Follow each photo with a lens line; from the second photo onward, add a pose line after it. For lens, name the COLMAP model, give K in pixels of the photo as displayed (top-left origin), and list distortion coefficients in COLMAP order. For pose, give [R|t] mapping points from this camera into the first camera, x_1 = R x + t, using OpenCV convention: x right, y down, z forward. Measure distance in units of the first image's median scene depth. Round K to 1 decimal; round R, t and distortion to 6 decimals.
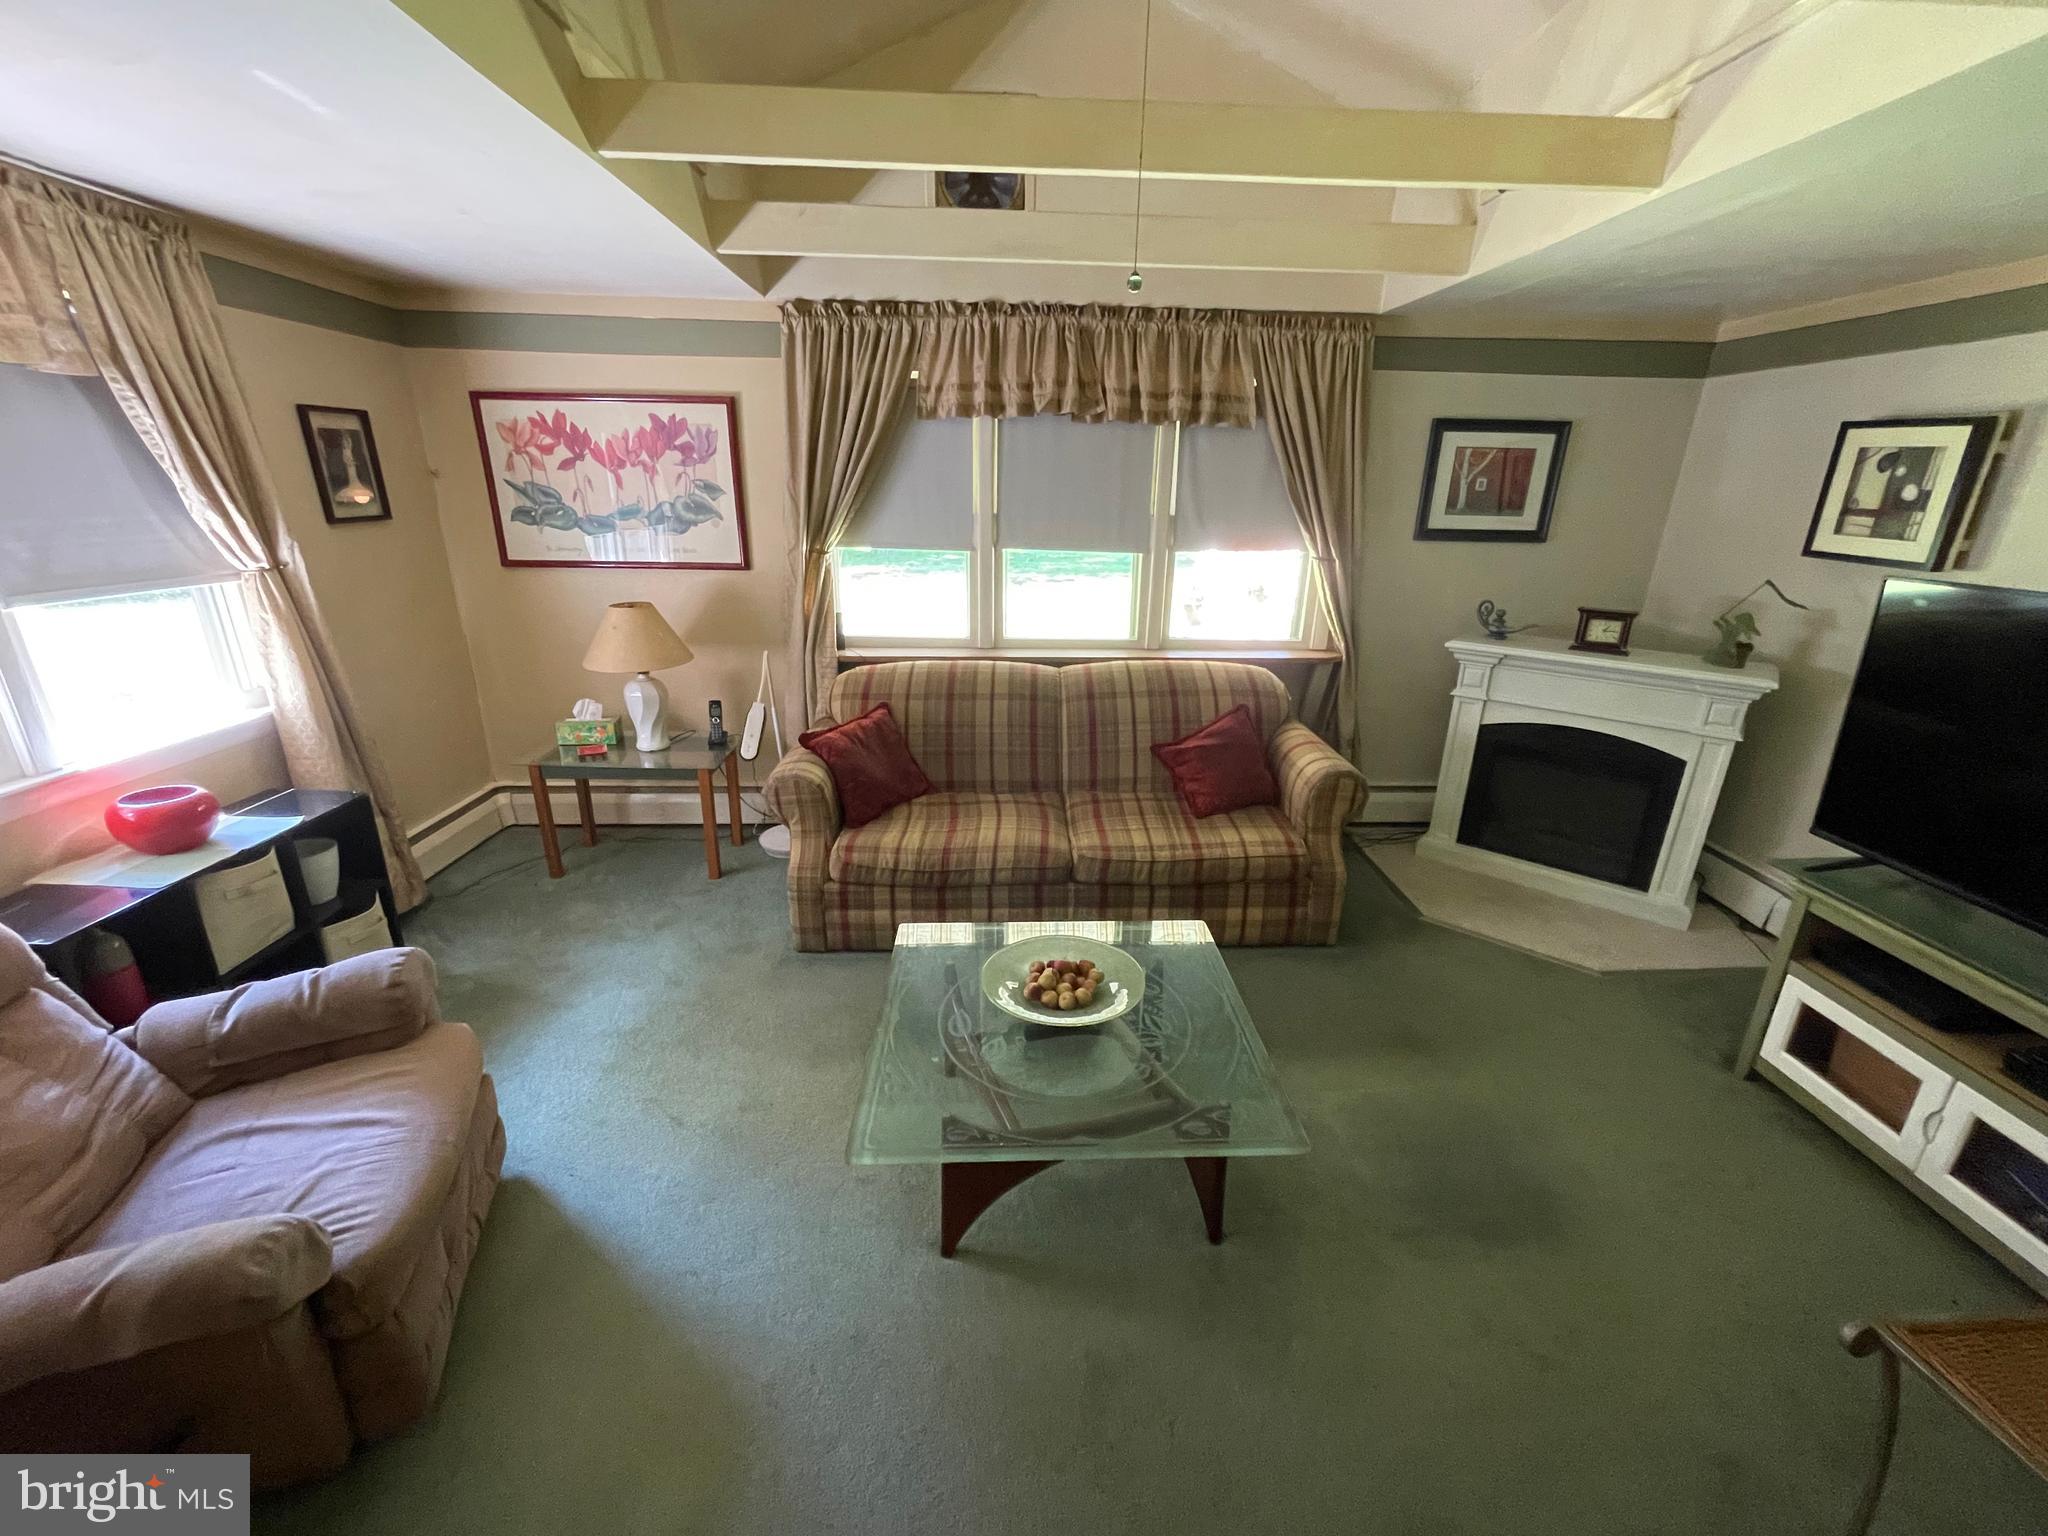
lens RADIAL K [[826.1, 0, 1041.1], [0, 826.1, 773.0], [0, 0, 1]] dist [-0.007041, 0.001157]
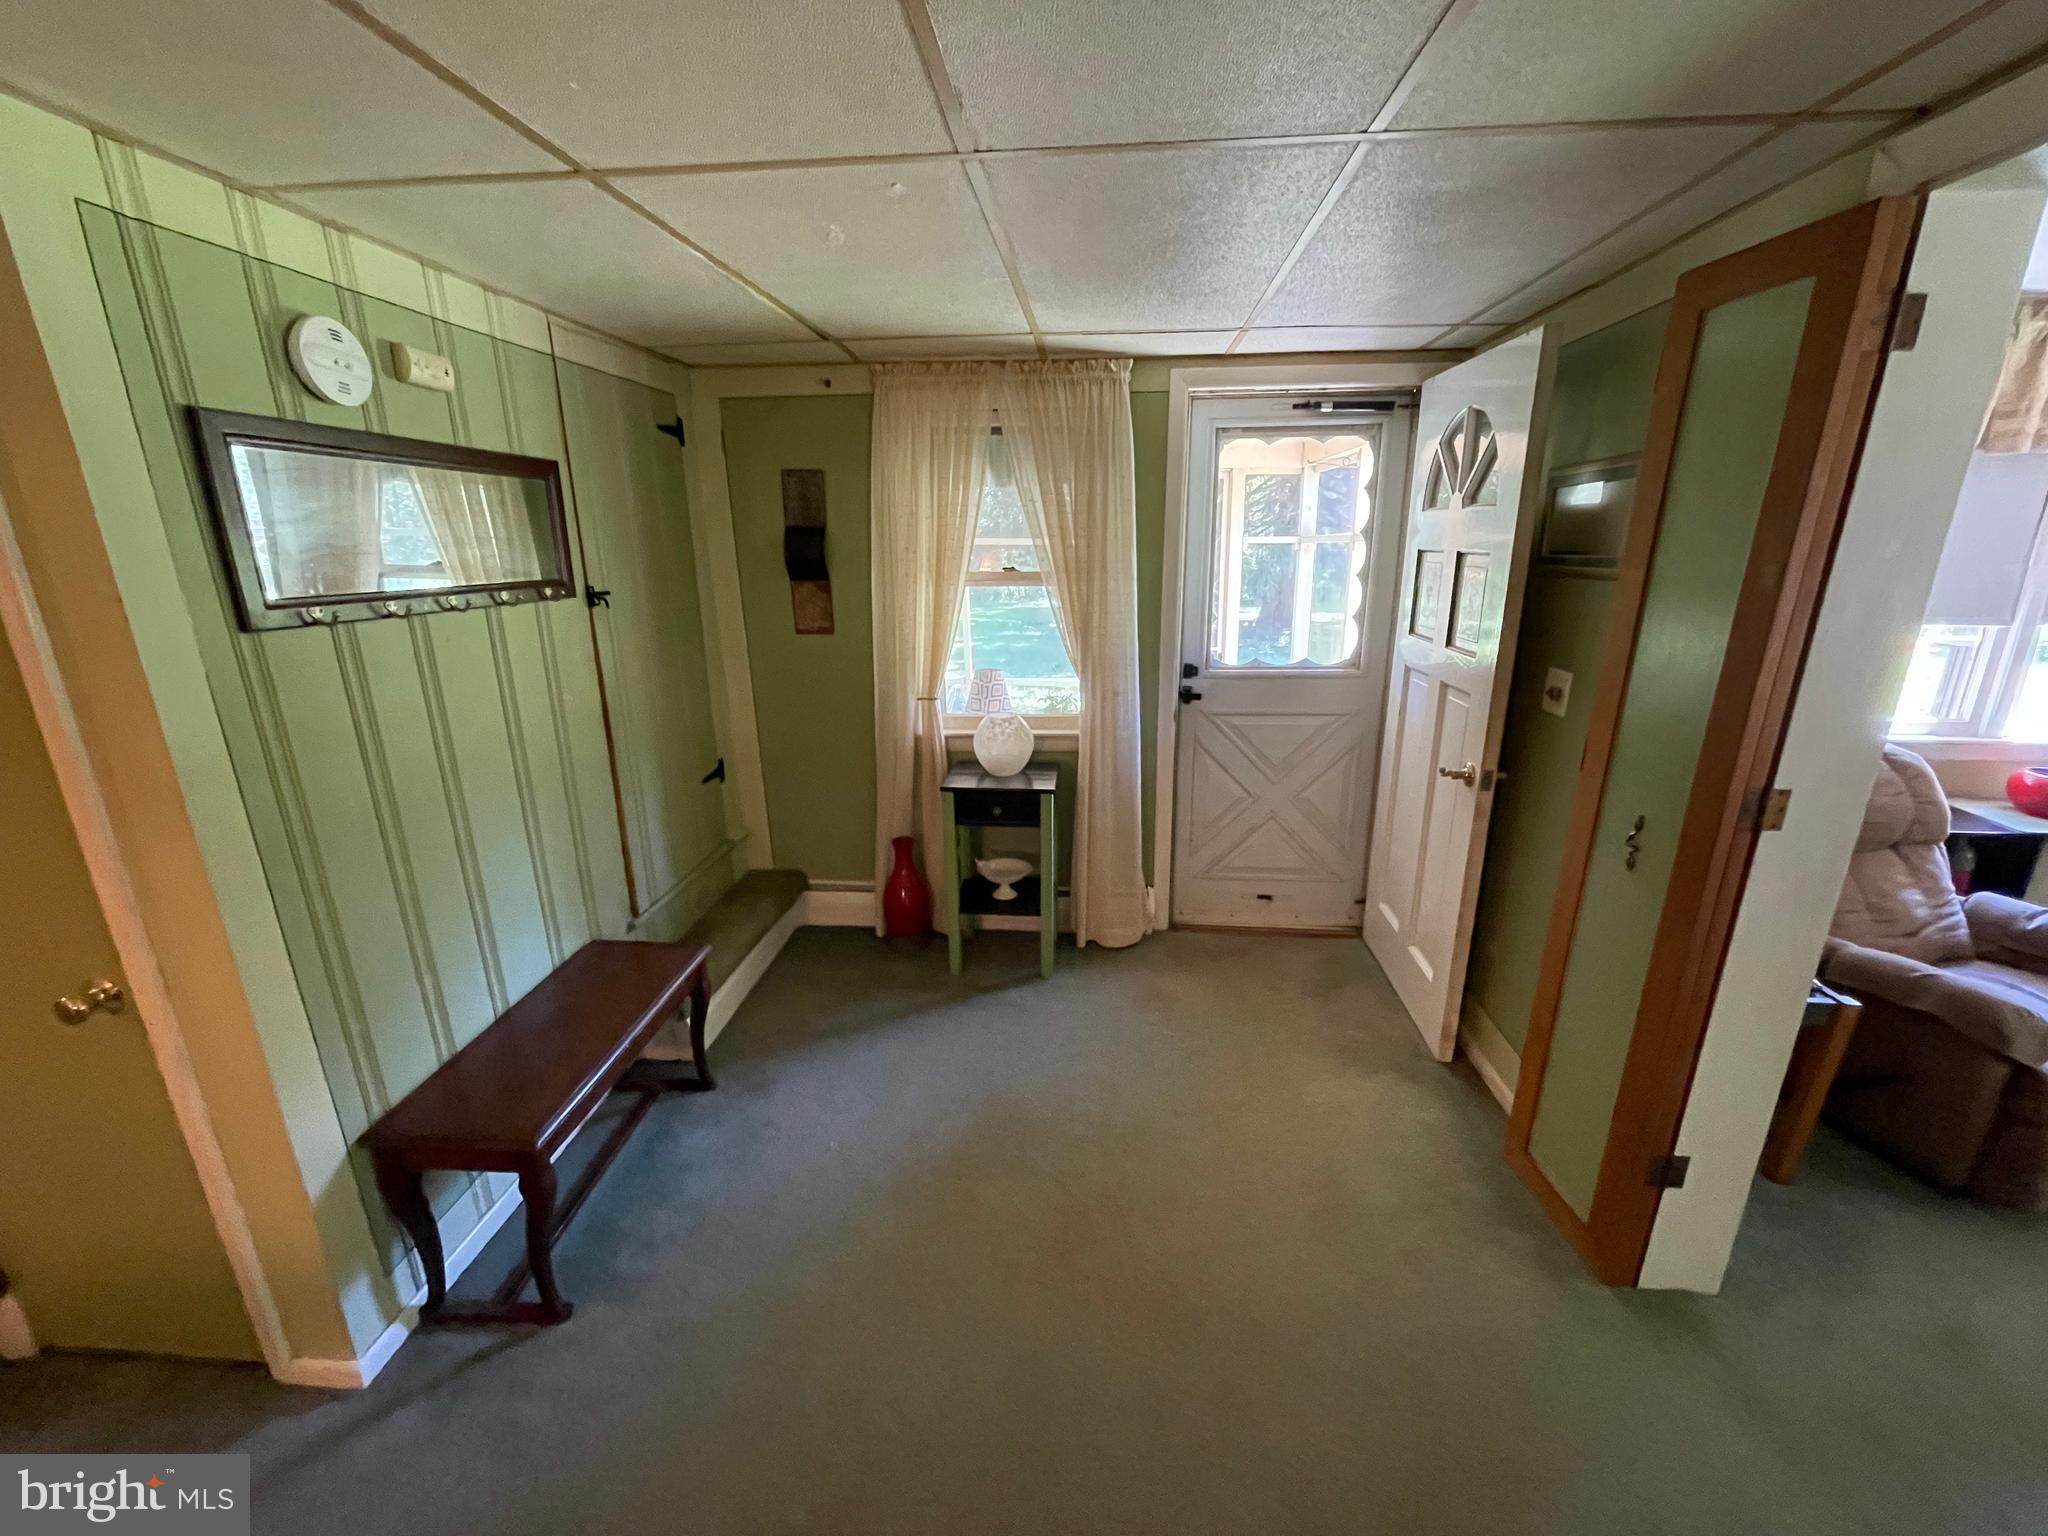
lens RADIAL K [[826.1, 0, 1034.3], [0, 826.1, 771.6], [0, 0, 1]] dist [-0.007041, 0.001157]
pose [[-0.122423, 0.250601, -0.960319, 0.236524], [-0.320157, 0.905898, 0.277214, 0.118333], [0.939421, 0.341390, -0.030671, -0.312020]]
